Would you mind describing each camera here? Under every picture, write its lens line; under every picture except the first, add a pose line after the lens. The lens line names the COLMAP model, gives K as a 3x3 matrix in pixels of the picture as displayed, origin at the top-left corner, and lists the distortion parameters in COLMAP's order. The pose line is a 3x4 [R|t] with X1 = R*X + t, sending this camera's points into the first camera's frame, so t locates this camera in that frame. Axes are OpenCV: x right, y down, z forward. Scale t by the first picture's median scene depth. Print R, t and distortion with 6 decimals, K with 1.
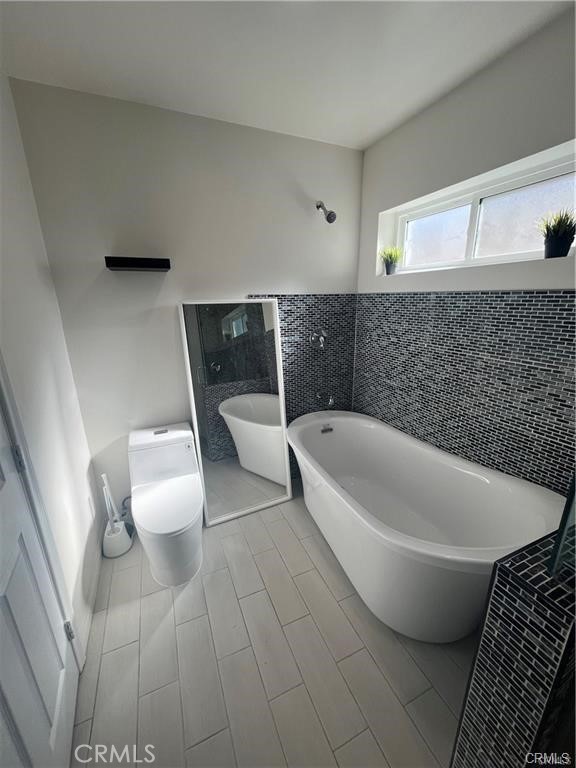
lens RADIAL K [[308.0, 0, 287.7], [0, 308.0, 384.9], [0, 0, 1]] dist [-0.001288, 0.000505]
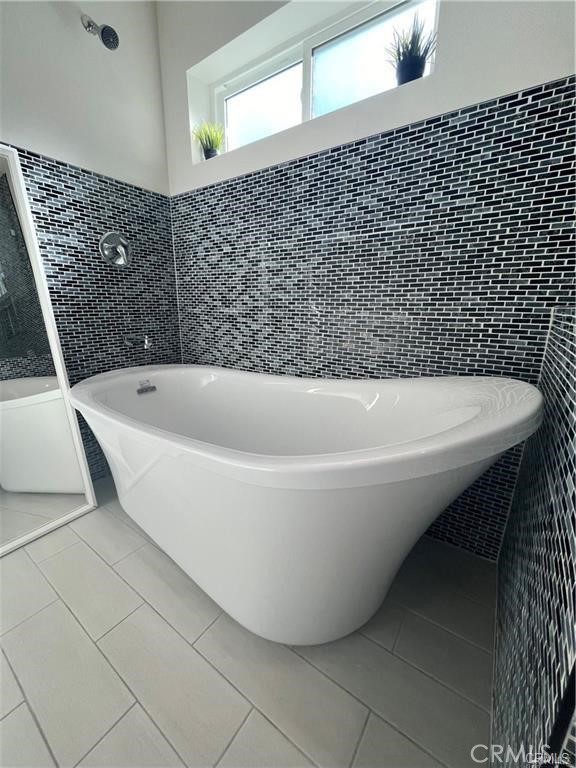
lens RADIAL K [[308.0, 0, 287.7], [0, 308.0, 383.1], [0, 0, 1]] dist [-0.001288, 0.000505]
pose [[0.854865, -0.104075, 0.508305, 0.054986], [0.121466, 0.992595, -0.001048, 0.184643], [-0.504432, 0.062638, 0.861177, 0.291437]]
